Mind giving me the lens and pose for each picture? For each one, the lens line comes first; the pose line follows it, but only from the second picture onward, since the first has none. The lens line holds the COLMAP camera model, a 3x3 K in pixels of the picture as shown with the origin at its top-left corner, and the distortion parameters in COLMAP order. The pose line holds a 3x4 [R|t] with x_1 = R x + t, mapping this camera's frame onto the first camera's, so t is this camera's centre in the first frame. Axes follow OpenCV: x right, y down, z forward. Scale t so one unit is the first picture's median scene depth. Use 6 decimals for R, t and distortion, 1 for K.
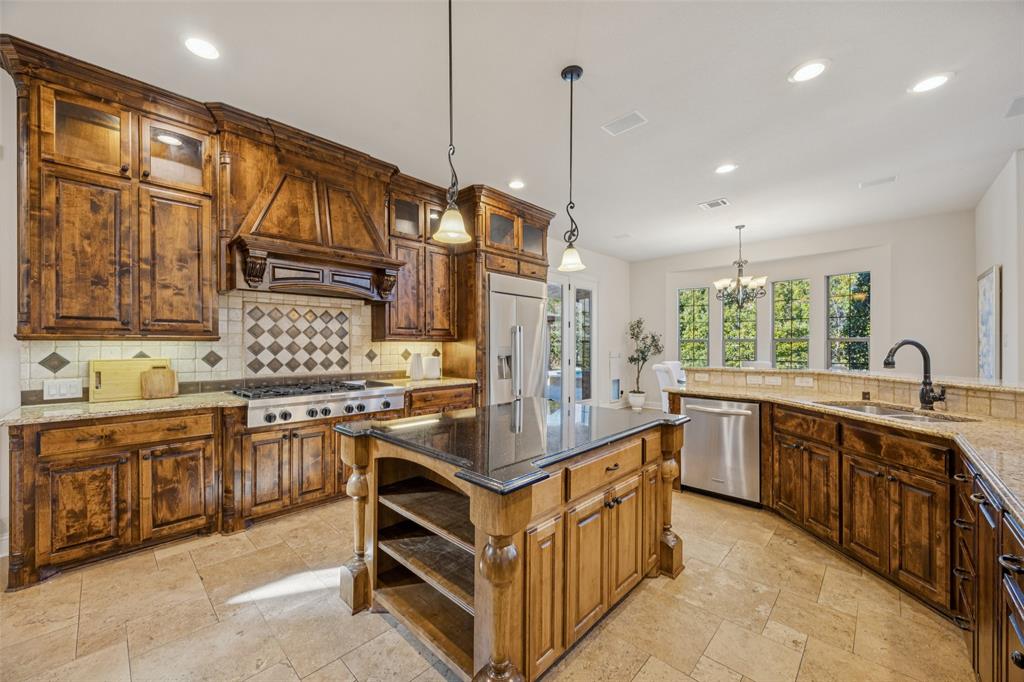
lens RADIAL K [[396.0, 0, 510.5], [0, 396.0, 343.2], [0, 0, 1]] dist [-0.004358, -0.000445]
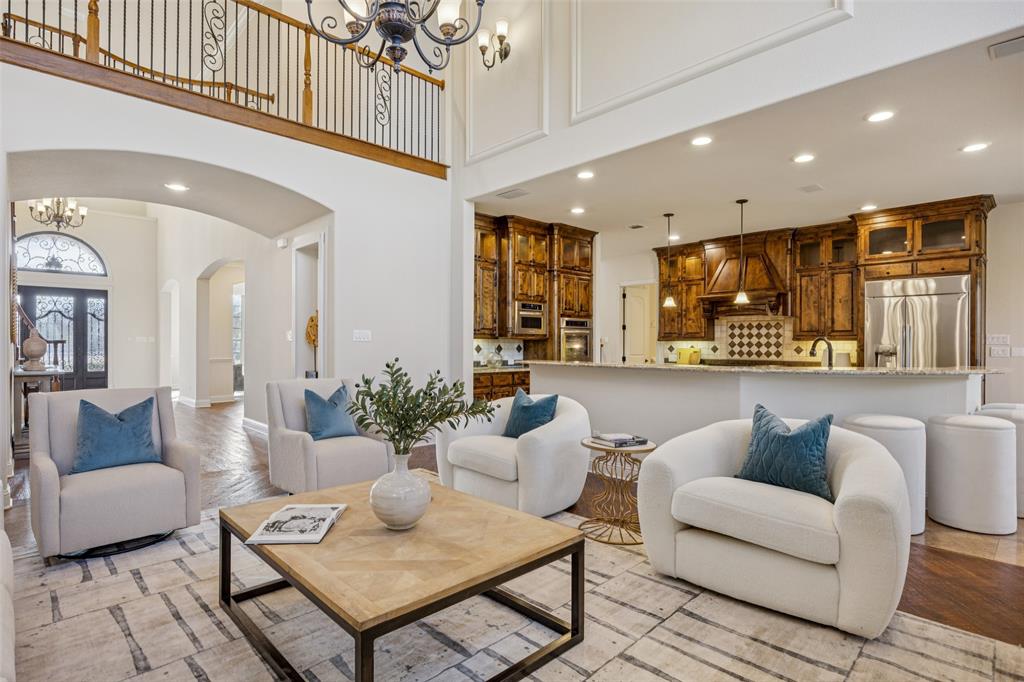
lens RADIAL K [[528.5, 0, 509.8], [0, 528.5, 336.0], [0, 0, 1]] dist [-0.014168, 0.000028]
pose [[-0.038527, -0.008979, -0.999217, 1.838954], [0.005163, 0.999944, -0.009184, -0.009945], [0.999244, -0.005513, -0.038478, -0.015589]]
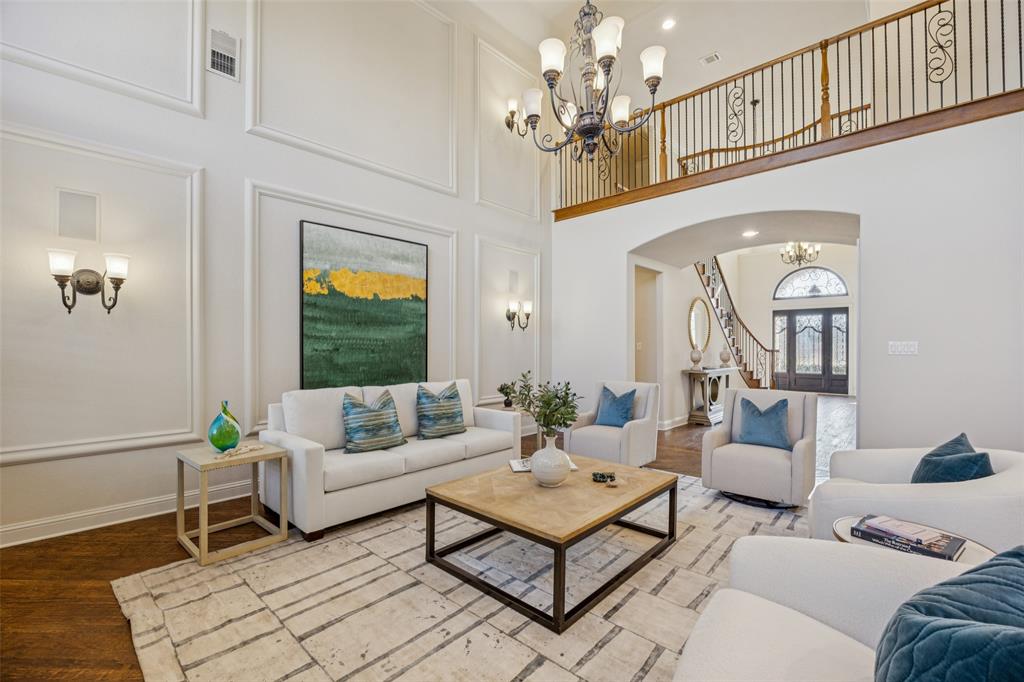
lens RADIAL K [[444.9, 0, 510.6], [0, 444.9, 345.6], [0, 0, 1]] dist [0.001449, -0.000051]
pose [[-0.999801, 0.007863, -0.018340, 1.338257], [0.008086, 0.999894, -0.012122, -0.025299], [0.018243, -0.012268, -0.999758, 0.568720]]
